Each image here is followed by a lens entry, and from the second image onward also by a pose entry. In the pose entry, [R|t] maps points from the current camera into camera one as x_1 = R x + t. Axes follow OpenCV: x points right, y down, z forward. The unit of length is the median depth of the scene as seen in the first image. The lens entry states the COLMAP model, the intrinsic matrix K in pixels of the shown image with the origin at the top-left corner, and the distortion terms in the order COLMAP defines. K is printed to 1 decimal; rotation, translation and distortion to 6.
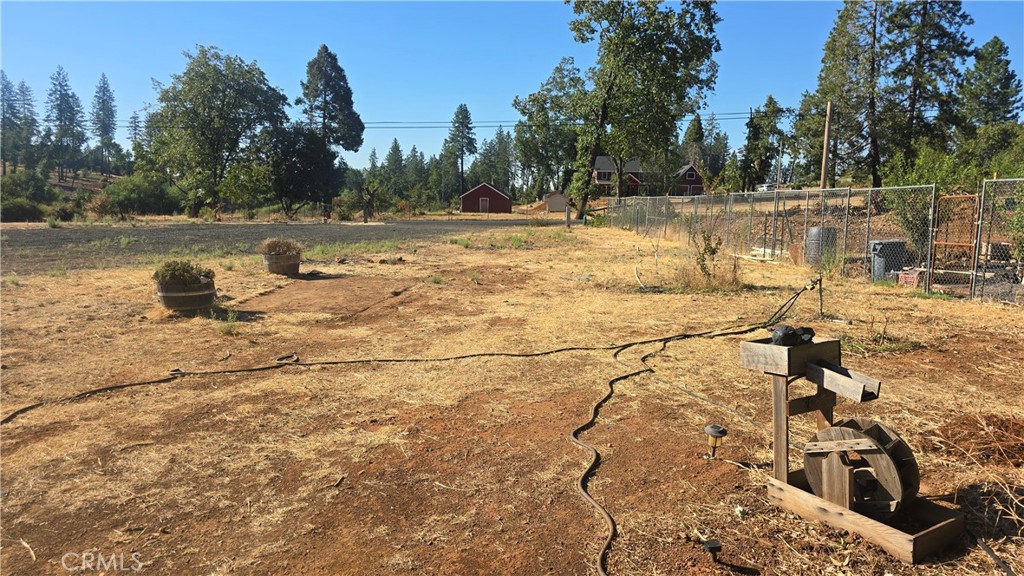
lens RADIAL K [[672.9, 0, 527.2], [0, 672.9, 287.8], [0, 0, 1]] dist [0.061218, -0.059290]
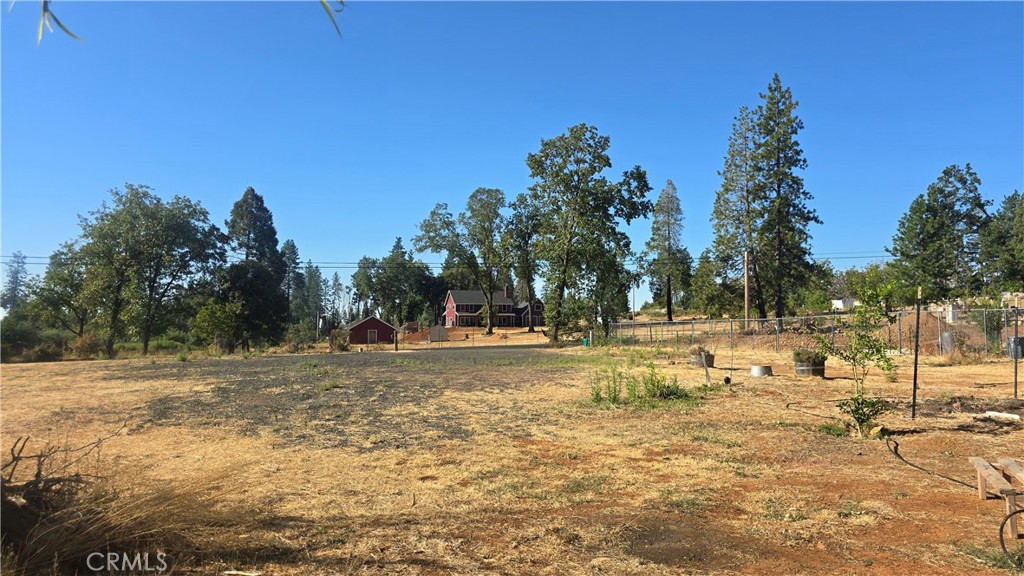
lens RADIAL K [[672.9, 0, 517.3], [0, 672.9, 290.6], [0, 0, 1]] dist [0.061218, -0.059290]
pose [[0.957851, -0.001349, 0.287262, -0.207071], [0.056111, 0.981605, -0.182489, 0.011963], [-0.281732, 0.190916, 0.940307, -0.066289]]
